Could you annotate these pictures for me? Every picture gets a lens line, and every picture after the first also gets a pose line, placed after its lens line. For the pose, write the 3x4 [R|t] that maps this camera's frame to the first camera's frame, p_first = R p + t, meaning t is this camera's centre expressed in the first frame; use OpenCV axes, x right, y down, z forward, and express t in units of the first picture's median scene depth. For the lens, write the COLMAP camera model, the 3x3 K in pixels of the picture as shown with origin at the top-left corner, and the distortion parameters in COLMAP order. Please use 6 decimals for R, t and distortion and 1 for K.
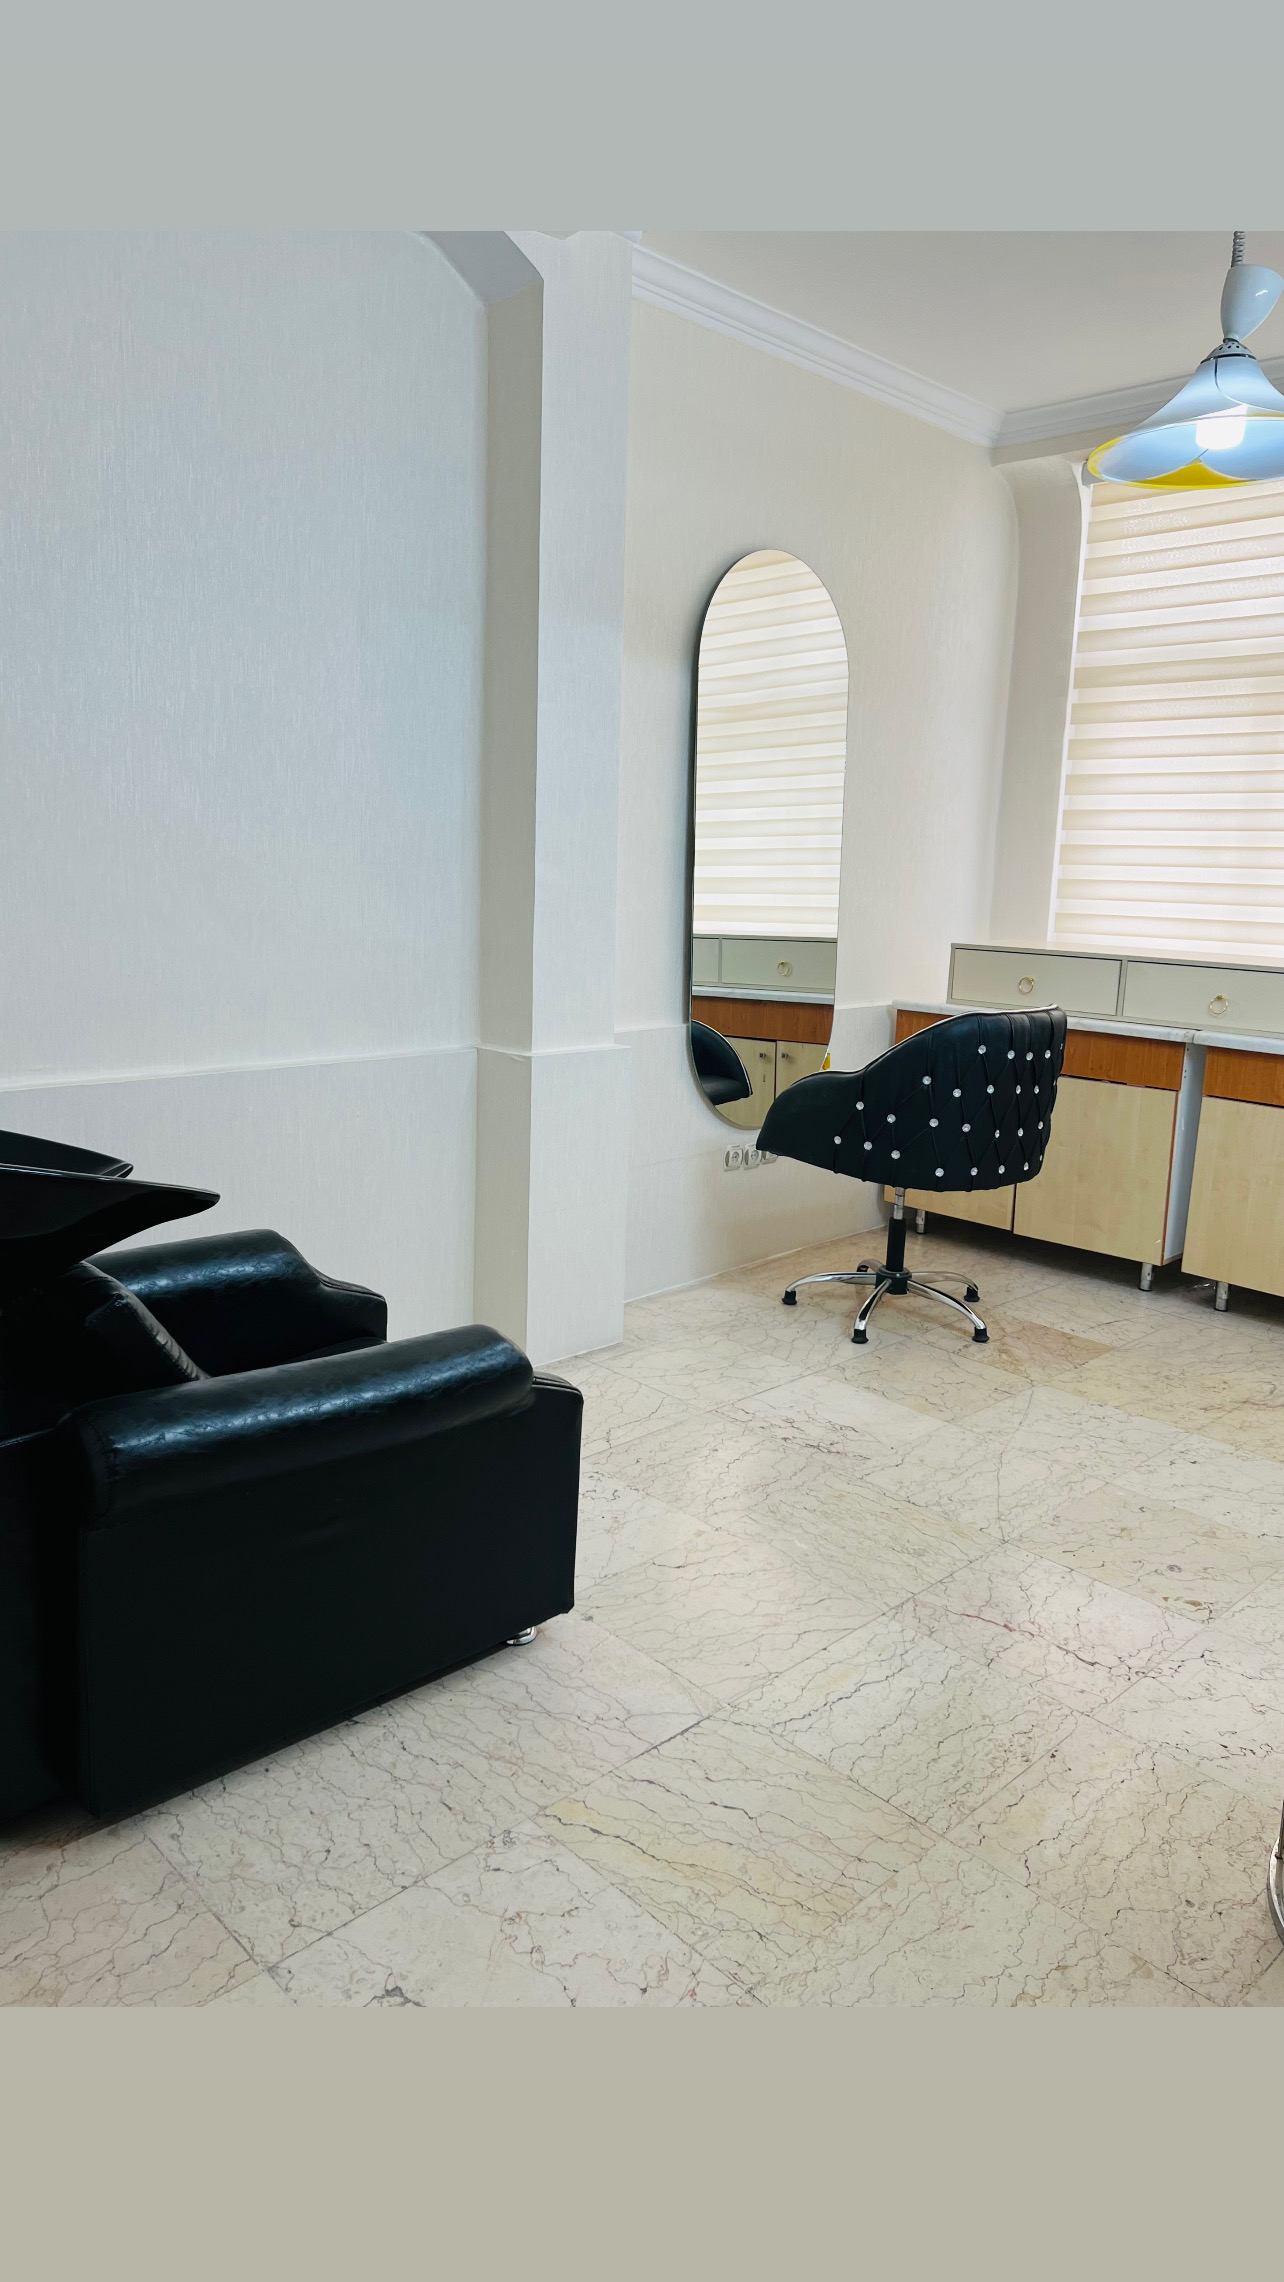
lens RADIAL K [[1464.0, 0, 642.0], [0, 1464.0, 1141.0], [0, 0, 1]] dist [-0.003021, -0.000112]
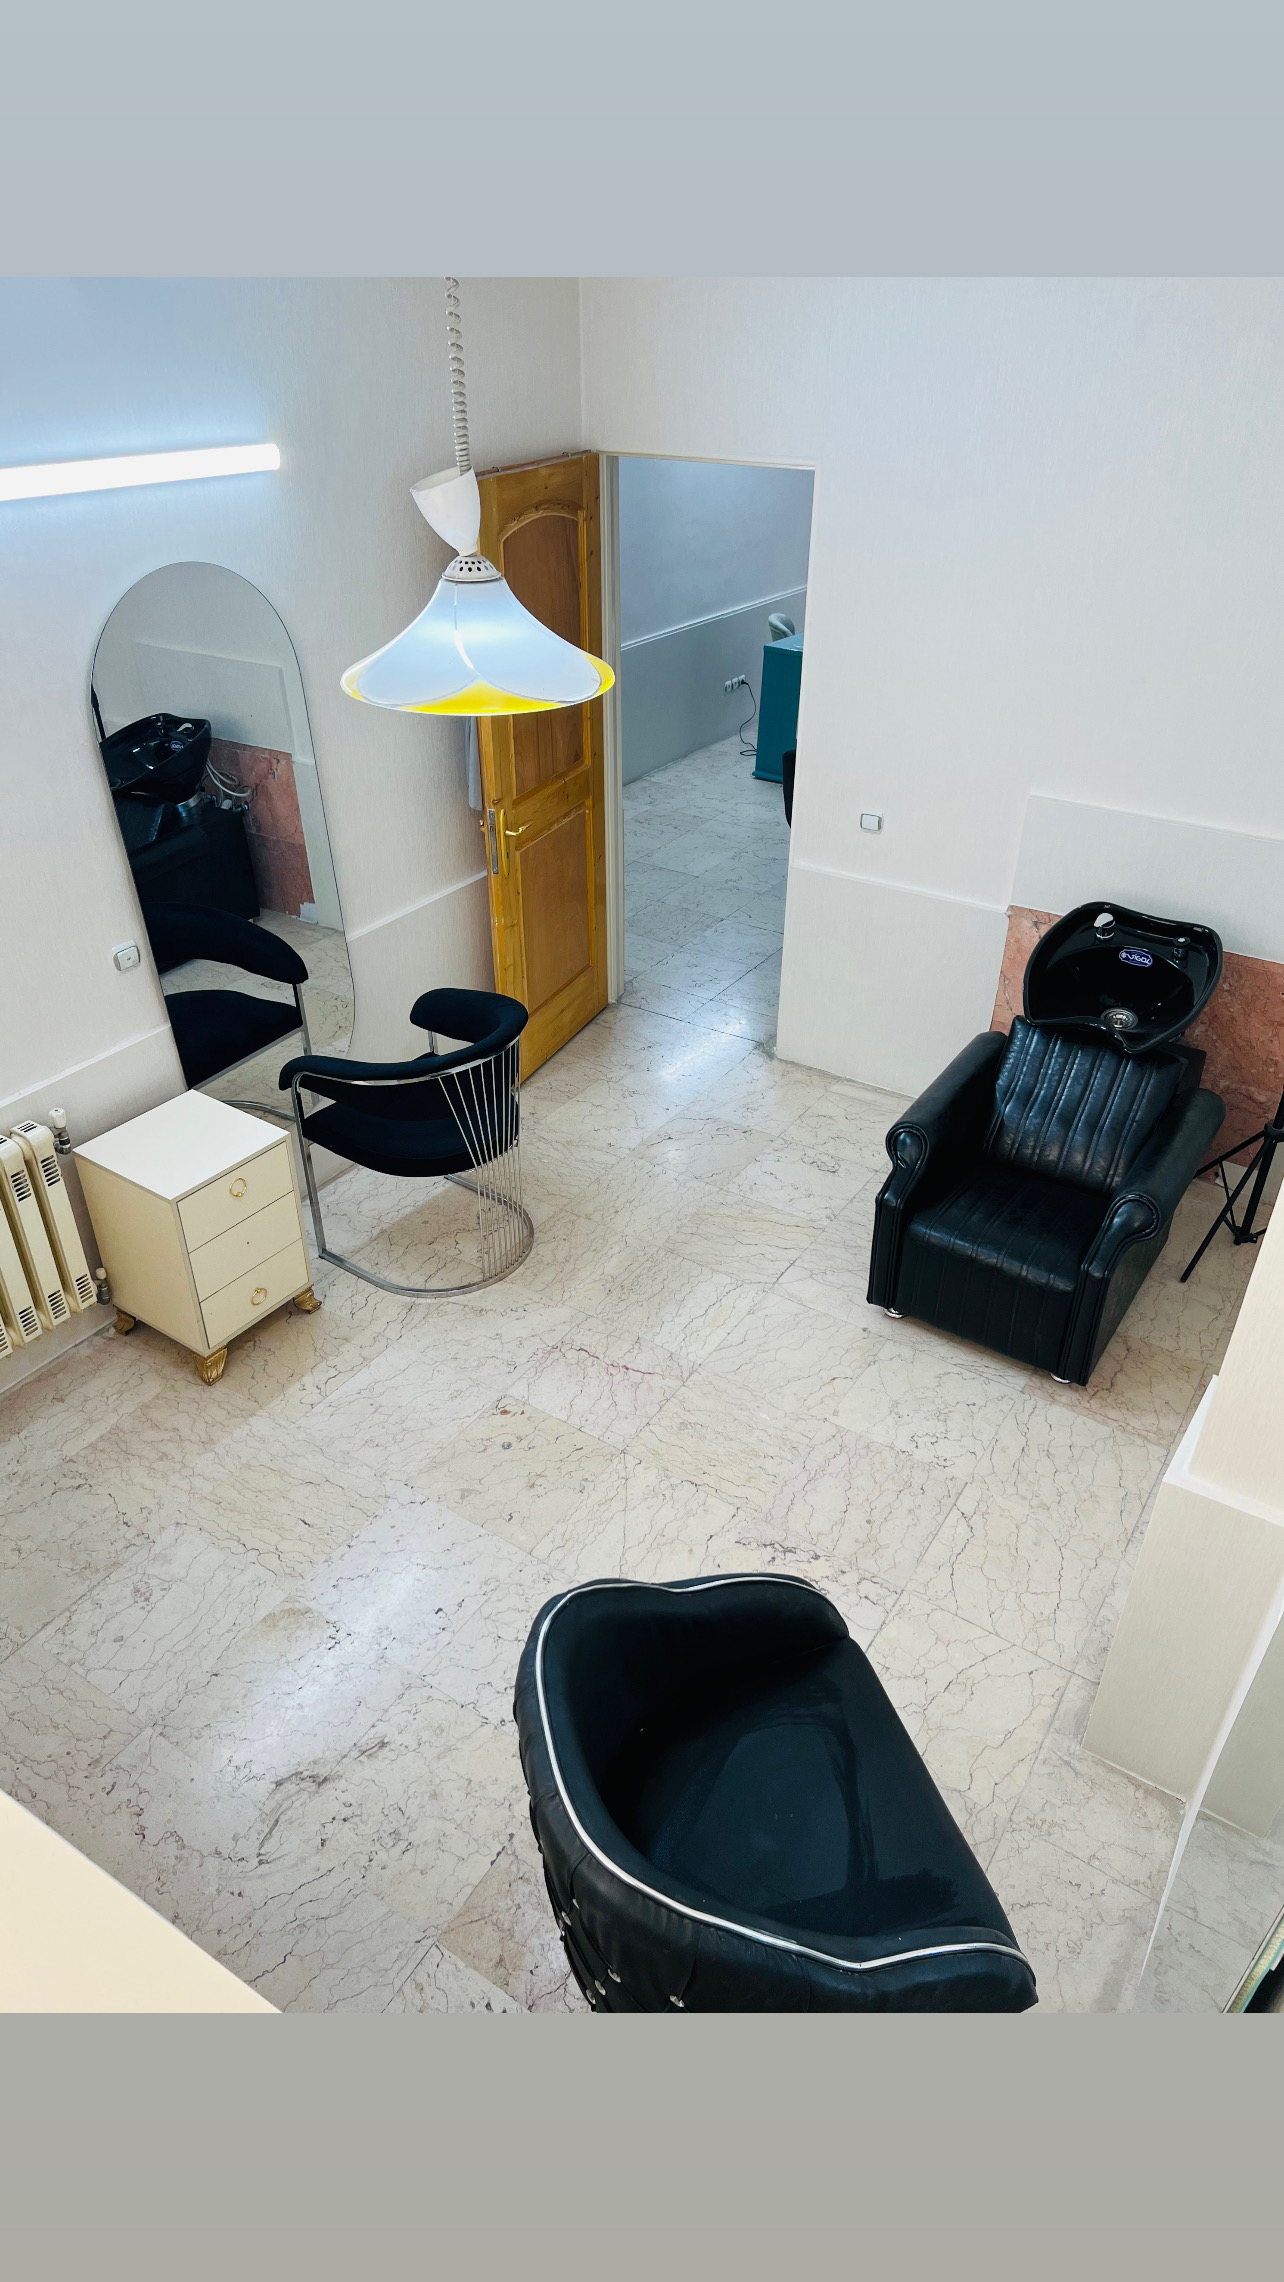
lens RADIAL K [[1263.4, 0, 642.0], [0, 1263.4, 1141.0], [0, 0, 1]] dist [0.002422, -0.000176]
pose [[-0.977547, 0.090445, -0.190319, 0.501377], [-0.065532, 0.727920, 0.682523, -0.867893], [0.200268, 0.679670, -0.705650, 1.913815]]
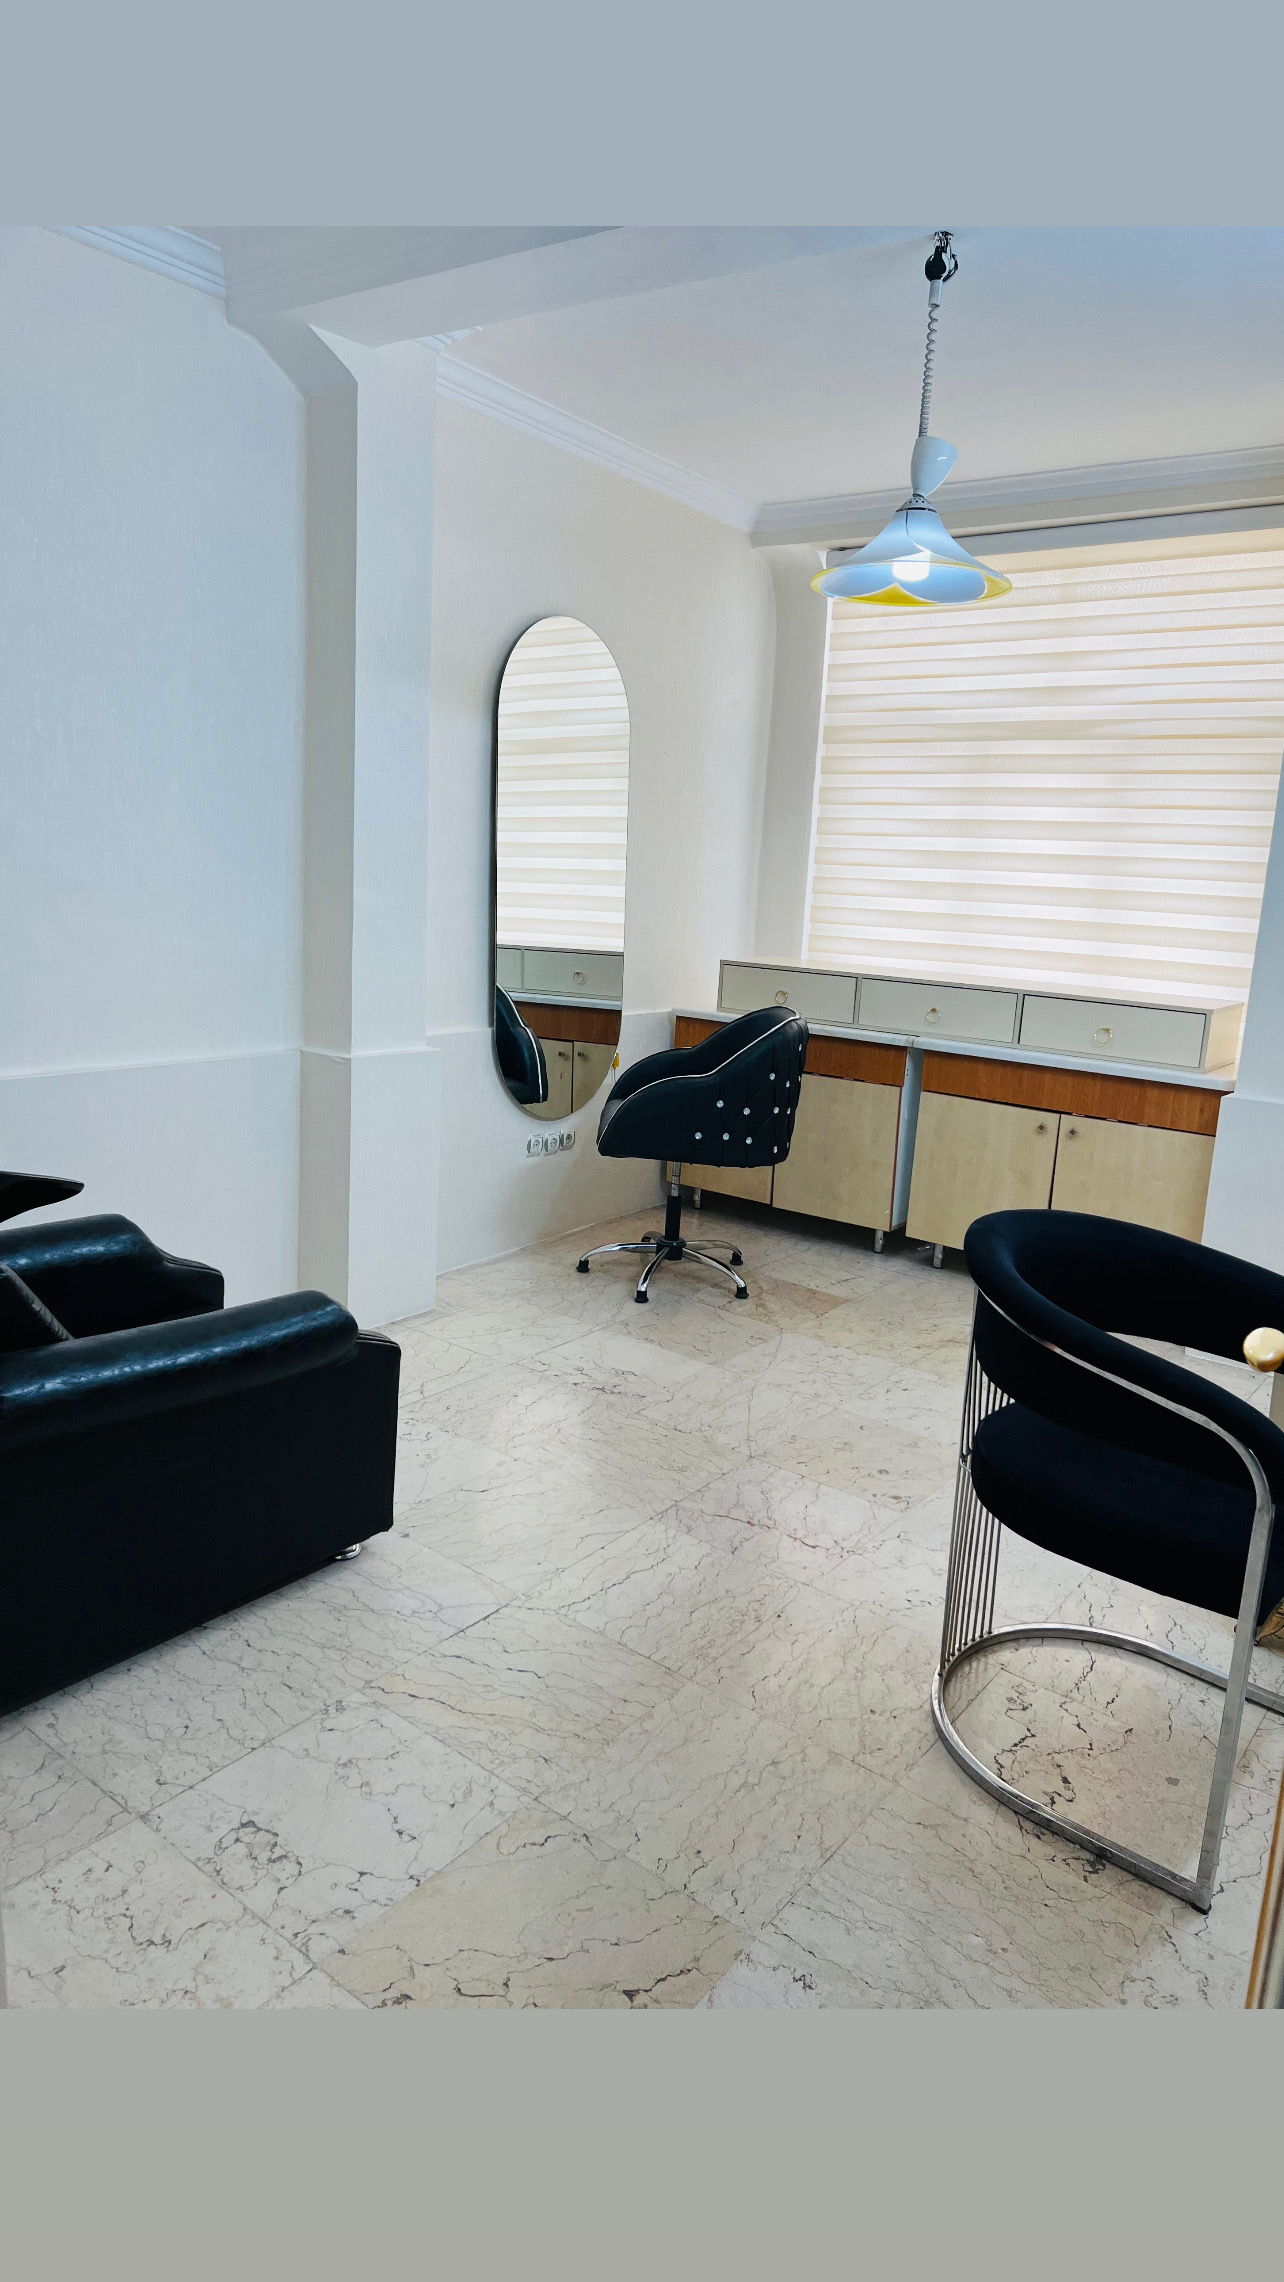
lens RADIAL K [[1375.8, 0, 697.8], [0, 1375.8, 1130.5], [0, 0, 1]] dist [0.002801, -0.001948]
pose [[0.984677, -0.006358, 0.174272, 0.004571], [0.005528, 0.999971, 0.005249, -0.008092], [-0.174300, -0.004205, 0.984684, -0.148681]]
